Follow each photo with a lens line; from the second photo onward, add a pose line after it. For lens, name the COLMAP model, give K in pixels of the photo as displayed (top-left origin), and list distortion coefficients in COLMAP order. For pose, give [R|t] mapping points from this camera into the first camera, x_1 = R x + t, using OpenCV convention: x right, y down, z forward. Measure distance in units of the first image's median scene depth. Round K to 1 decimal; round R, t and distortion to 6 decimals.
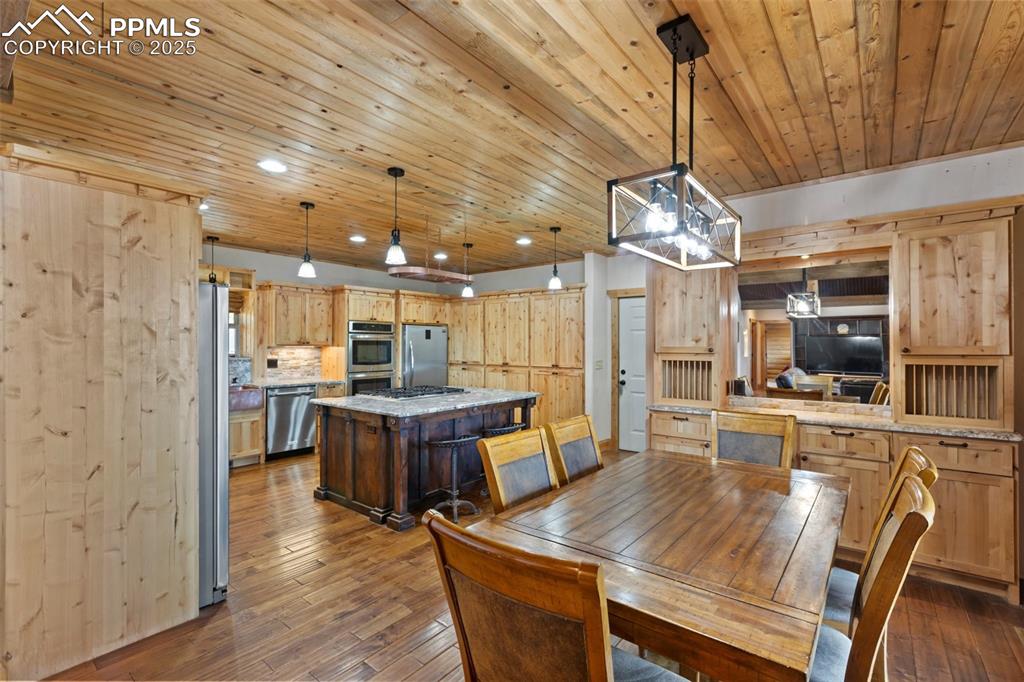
lens RADIAL K [[462.8, 0, 512.3], [0, 462.8, 347.1], [0, 0, 1]] dist [0.002007, -0.000900]
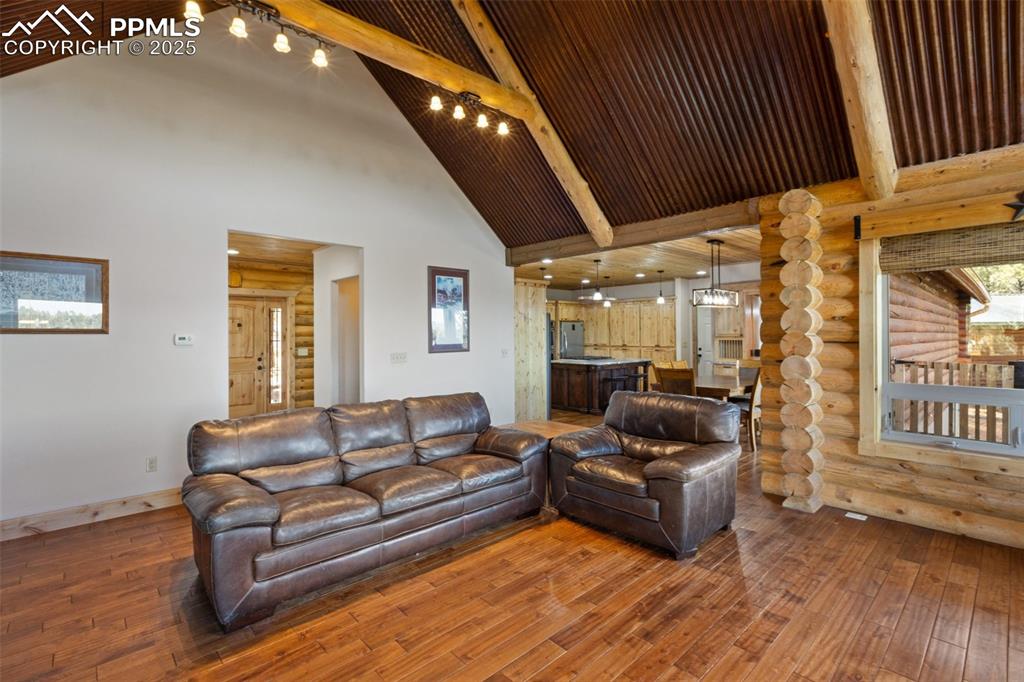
lens RADIAL K [[462.8, 0, 515.4], [0, 462.8, 330.9], [0, 0, 1]] dist [0.002007, -0.000900]
pose [[0.988873, -0.009821, -0.148438, -0.353229], [0.008288, 0.999906, -0.010943, 0.002397], [0.148531, 0.009591, 0.988861, -1.556741]]
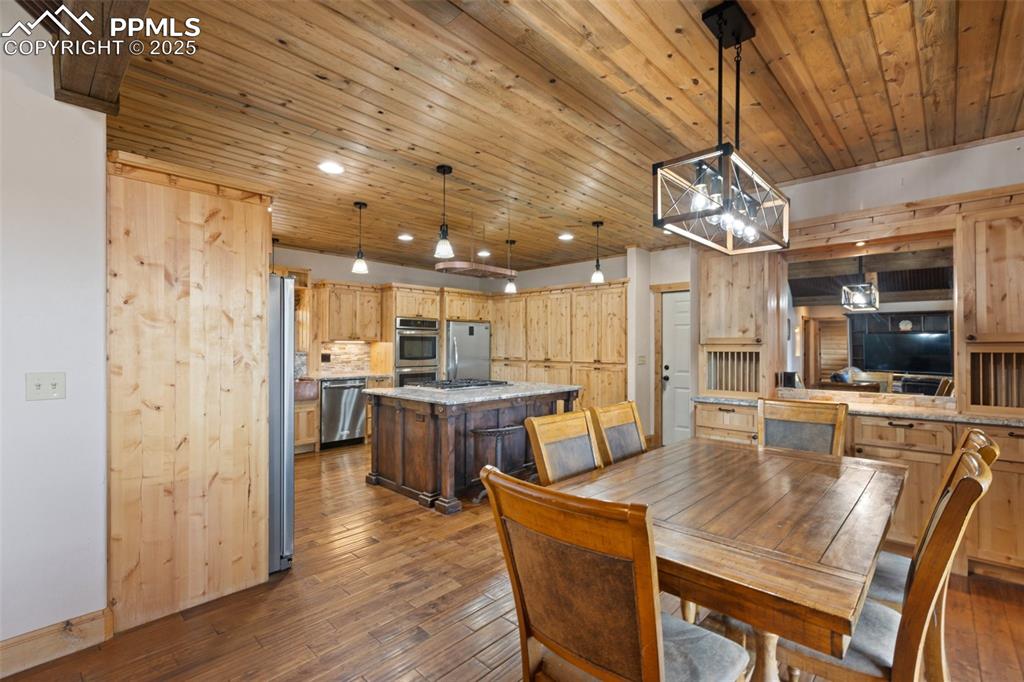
lens RADIAL K [[462.8, 0, 512.1], [0, 462.8, 347.2], [0, 0, 1]] dist [0.002007, -0.000900]
pose [[0.996284, 0.000567, -0.086129, -0.009977], [-0.000801, 0.999996, -0.002672, 0.028504], [0.086127, 0.002731, 0.996280, -0.030297]]
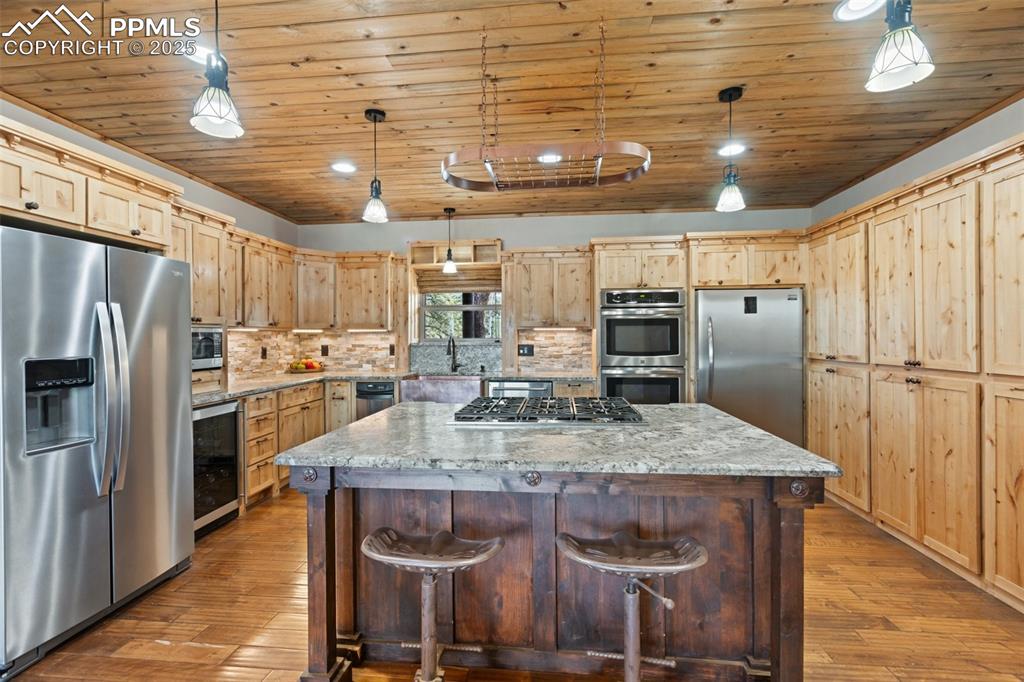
lens RADIAL K [[462.8, 0, 508.0], [0, 462.8, 335.8], [0, 0, 1]] dist [0.002007, -0.000900]
pose [[0.529874, -0.007977, -0.848039, 0.333456], [0.001544, 0.999963, -0.008441, 0.034748], [0.848075, 0.003164, 0.529867, 1.136882]]
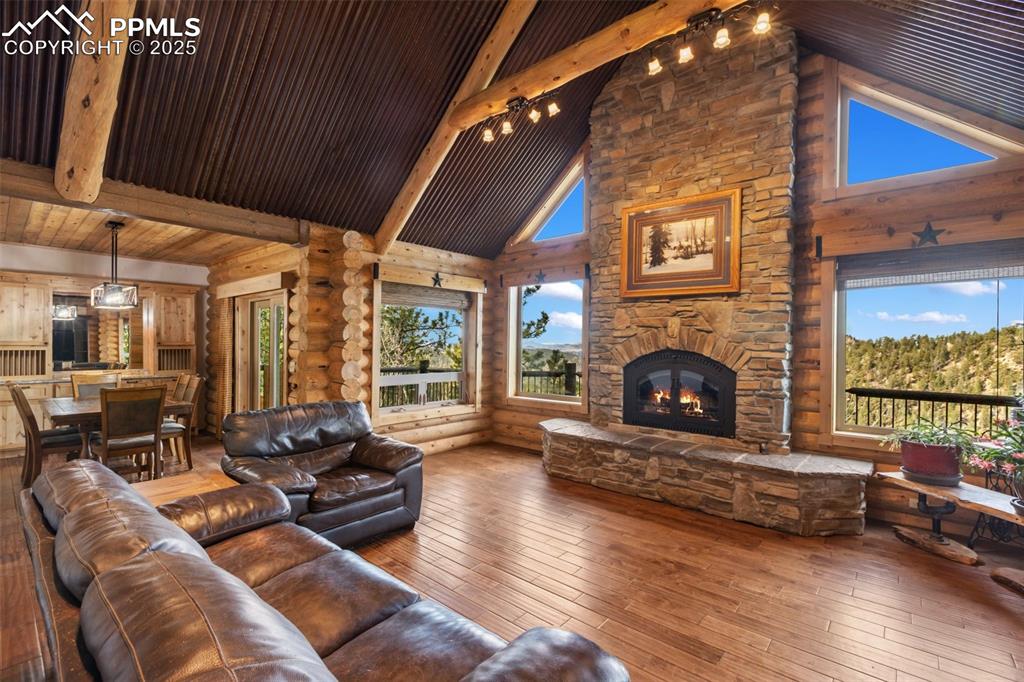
lens RADIAL K [[462.8, 0, 509.2], [0, 462.8, 344.8], [0, 0, 1]] dist [0.002007, -0.000900]
pose [[0.044085, -0.002414, 0.999025, -1.350059], [-0.004479, 0.999987, 0.002614, 0.000667], [-0.999018, -0.004589, 0.044074, -0.833486]]
